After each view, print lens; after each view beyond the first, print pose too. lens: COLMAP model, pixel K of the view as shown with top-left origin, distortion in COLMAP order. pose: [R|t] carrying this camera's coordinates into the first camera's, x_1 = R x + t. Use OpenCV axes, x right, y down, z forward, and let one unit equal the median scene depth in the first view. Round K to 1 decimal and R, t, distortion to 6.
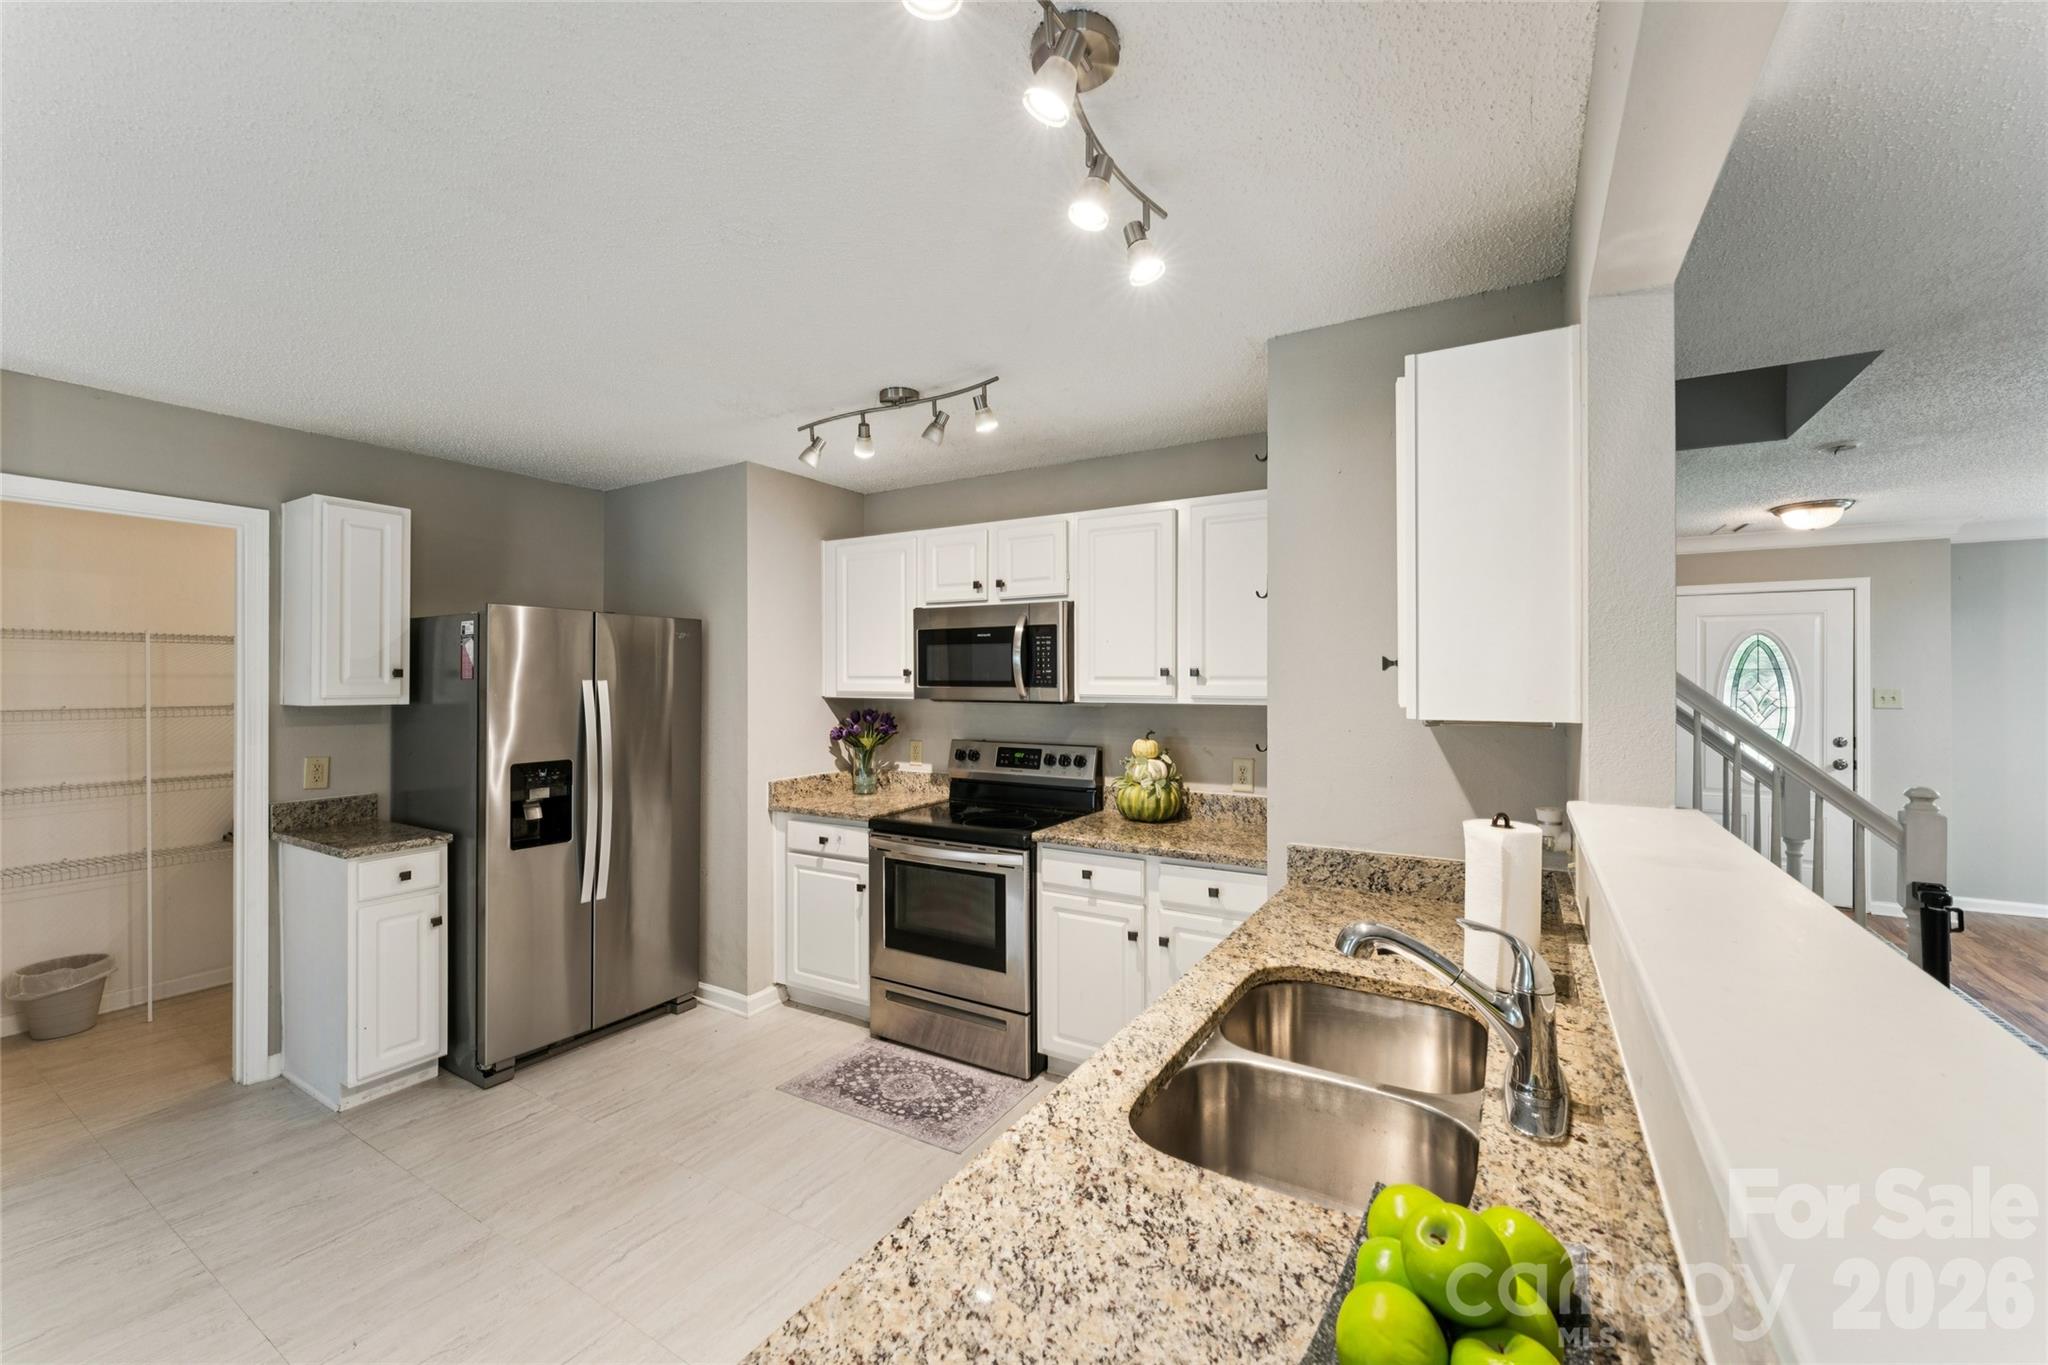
lens RADIAL K [[825.9, 0, 996.7], [0, 825.9, 671.9], [0, 0, 1]] dist [-0.001550, -0.000409]
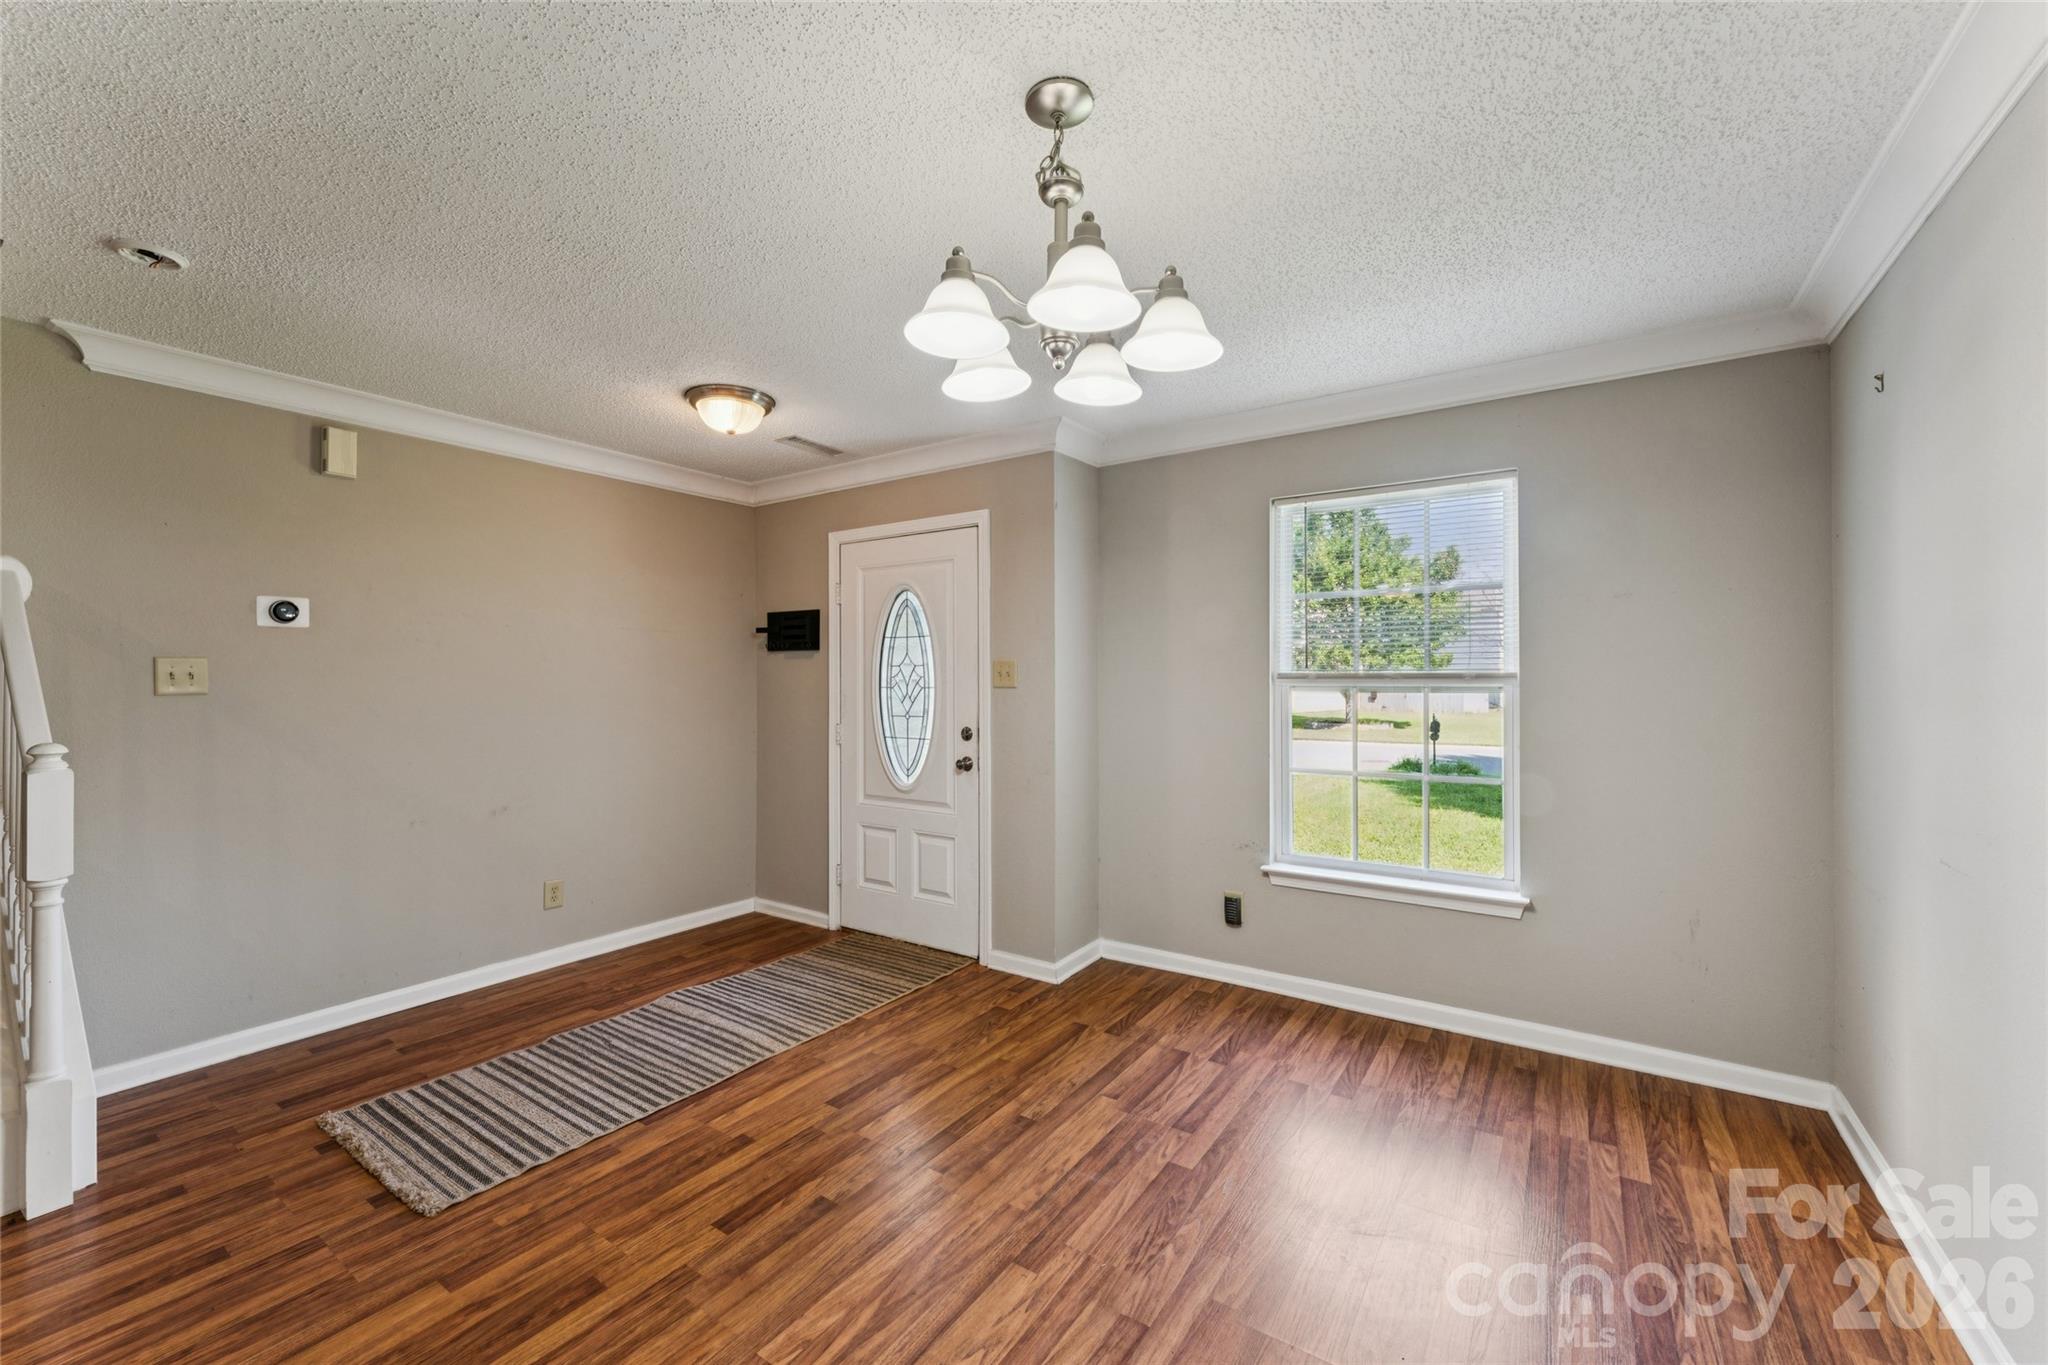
lens RADIAL K [[825.9, 0, 1011.1], [0, 825.9, 683.2], [0, 0, 1]] dist [-0.001550, -0.000409]
pose [[0.998911, -0.005492, -0.046330, 1.705977], [0.006043, 0.999912, 0.011773, 0.048676], [0.046261, -0.012040, 0.998857, 0.408346]]
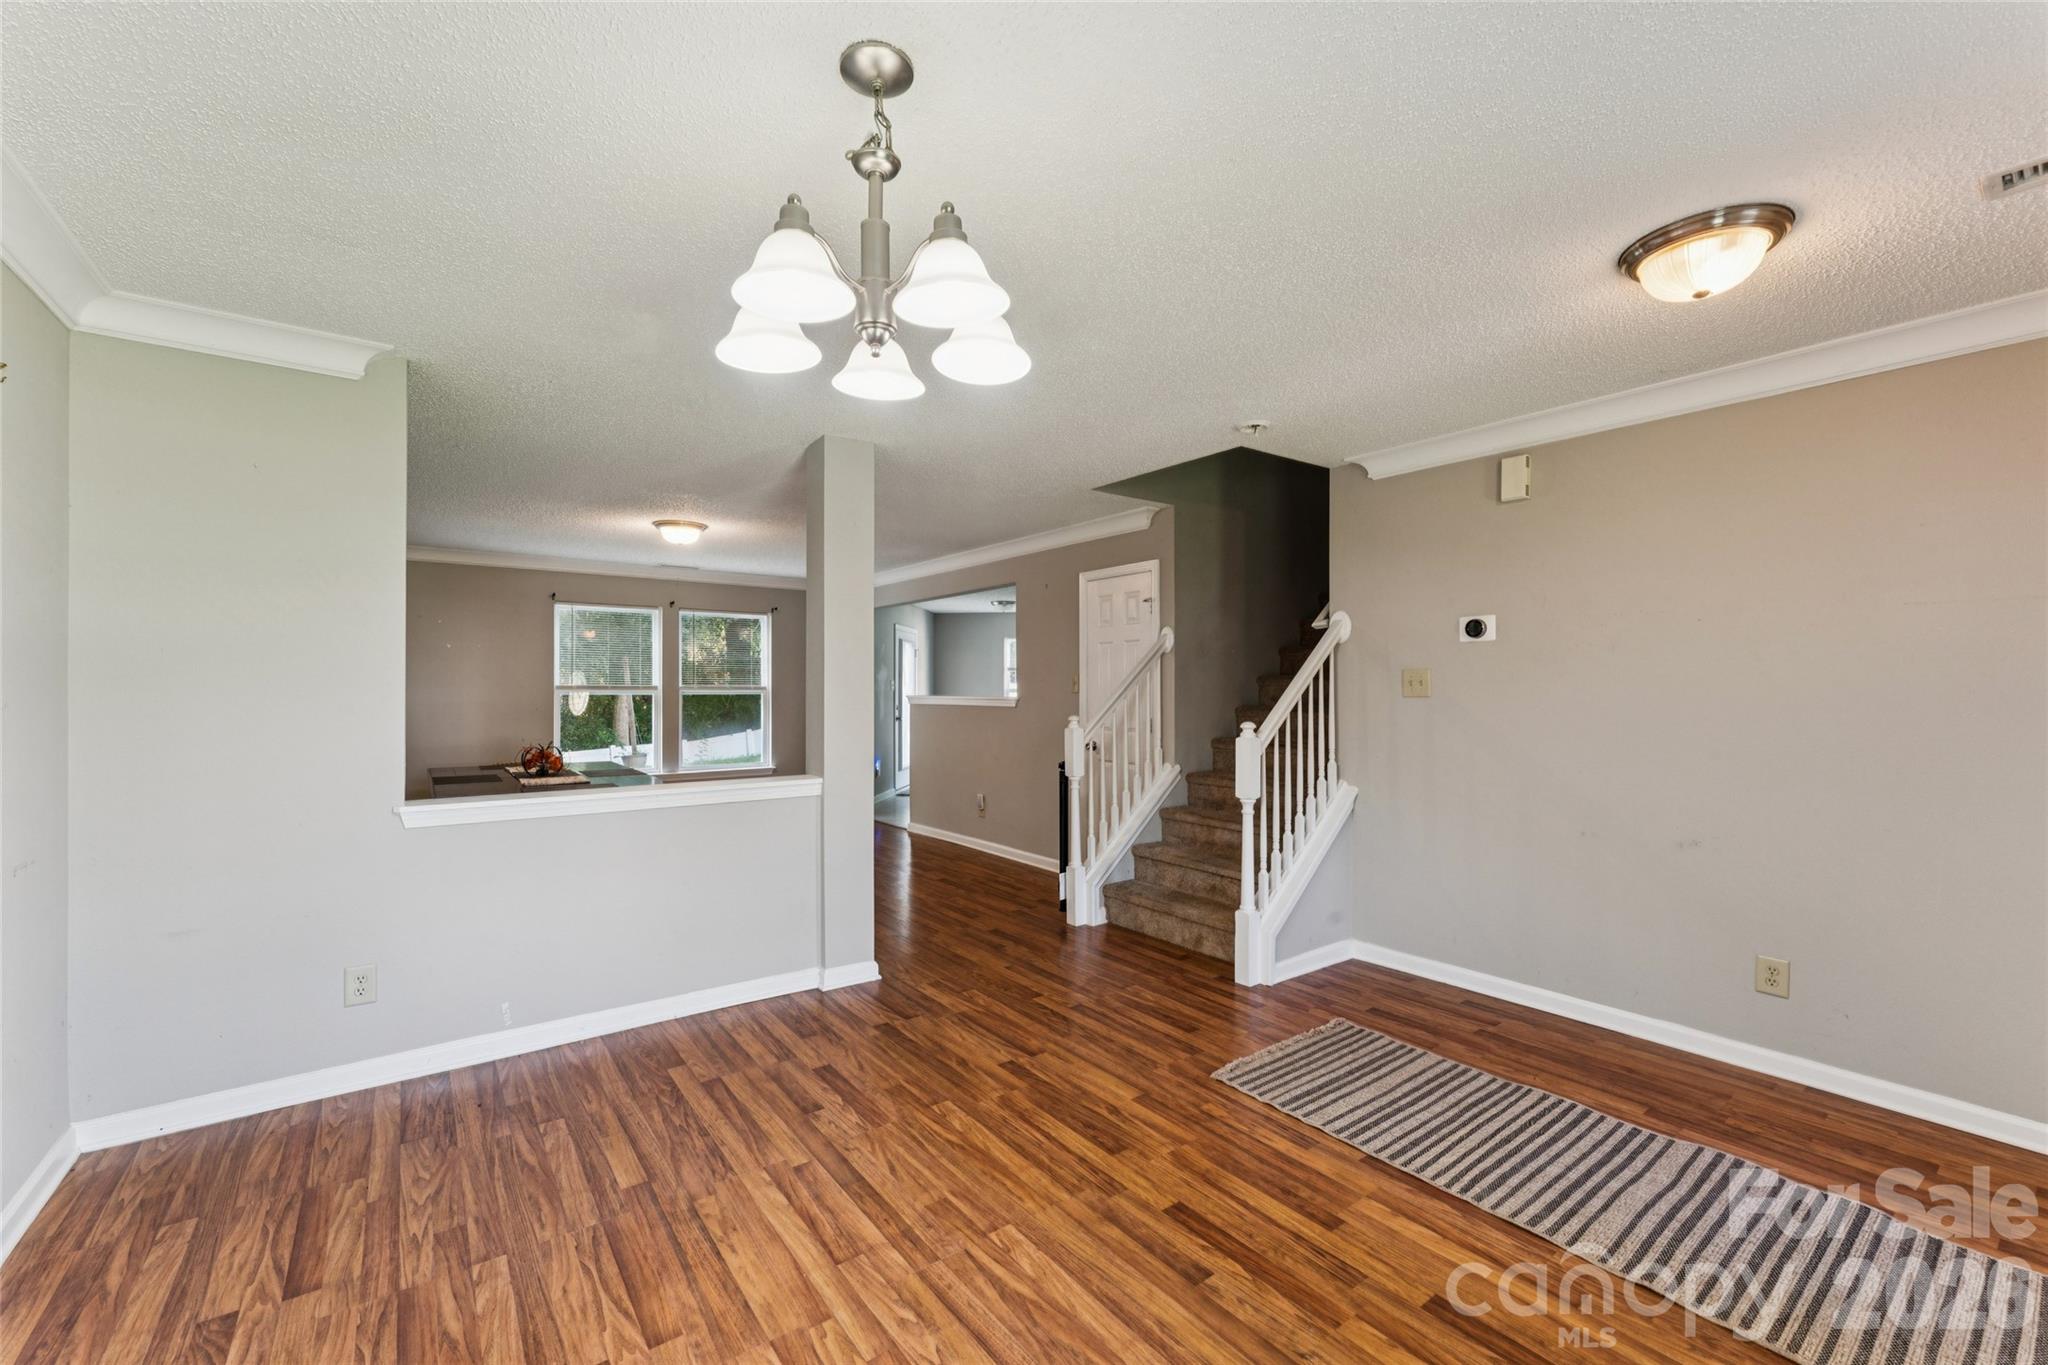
lens RADIAL K [[825.9, 0, 1001.4], [0, 825.9, 694.1], [0, 0, 1]] dist [-0.001550, -0.000409]
pose [[-0.384425, 0.003851, -0.923148, 2.093264], [0.006587, 0.999977, 0.001428, 0.055706], [0.923133, -0.005532, -0.384441, 1.108184]]
